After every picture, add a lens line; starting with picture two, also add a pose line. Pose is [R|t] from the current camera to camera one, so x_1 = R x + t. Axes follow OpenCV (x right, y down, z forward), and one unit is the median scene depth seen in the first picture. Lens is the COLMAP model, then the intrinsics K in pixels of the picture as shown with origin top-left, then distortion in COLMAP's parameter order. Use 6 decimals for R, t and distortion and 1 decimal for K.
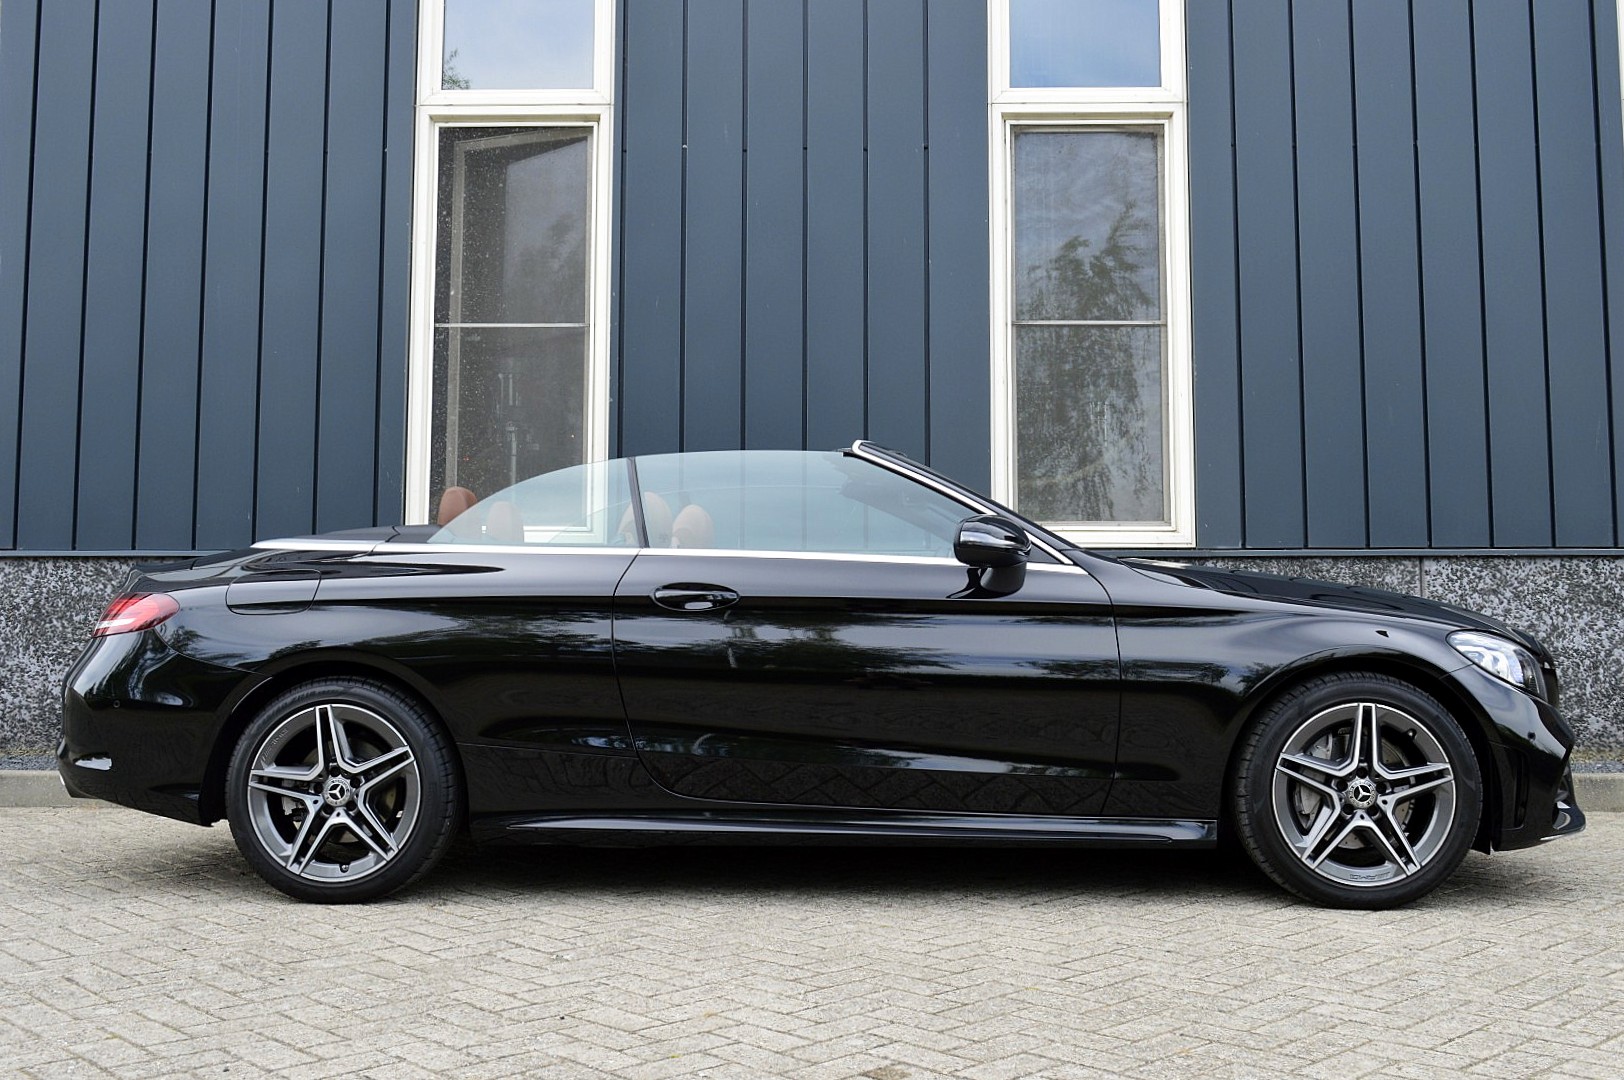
lens RADIAL K [[1674.9, 0, 807.8], [0, 1674.9, 532.8], [0, 0, 1]] dist [-0.023637, 0.000000]
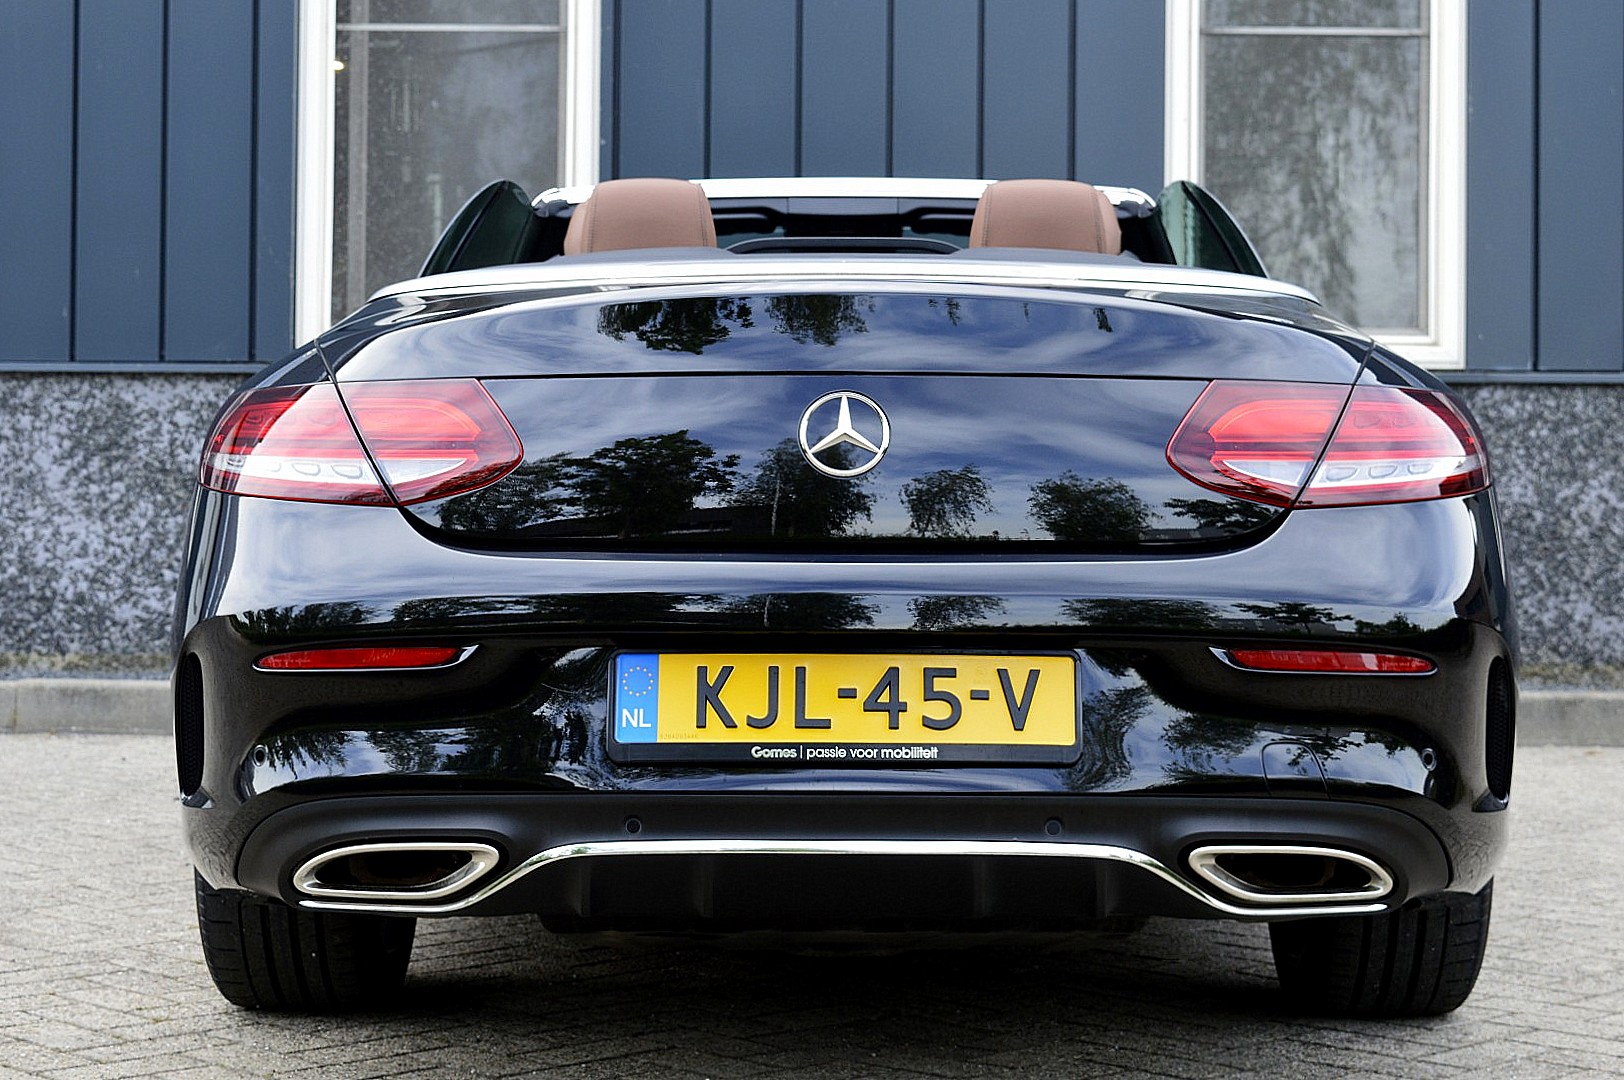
lens RADIAL K [[2954.9, 0, 818.9], [0, 2954.9, 535.3], [0, 0, 1]] dist [-0.026126, 0.000000]
pose [[0.999973, 0.007347, -0.000622, -0.027822], [-0.007282, 0.997308, 0.072970, -0.008976], [0.001156, -0.072964, 0.997334, -0.192765]]
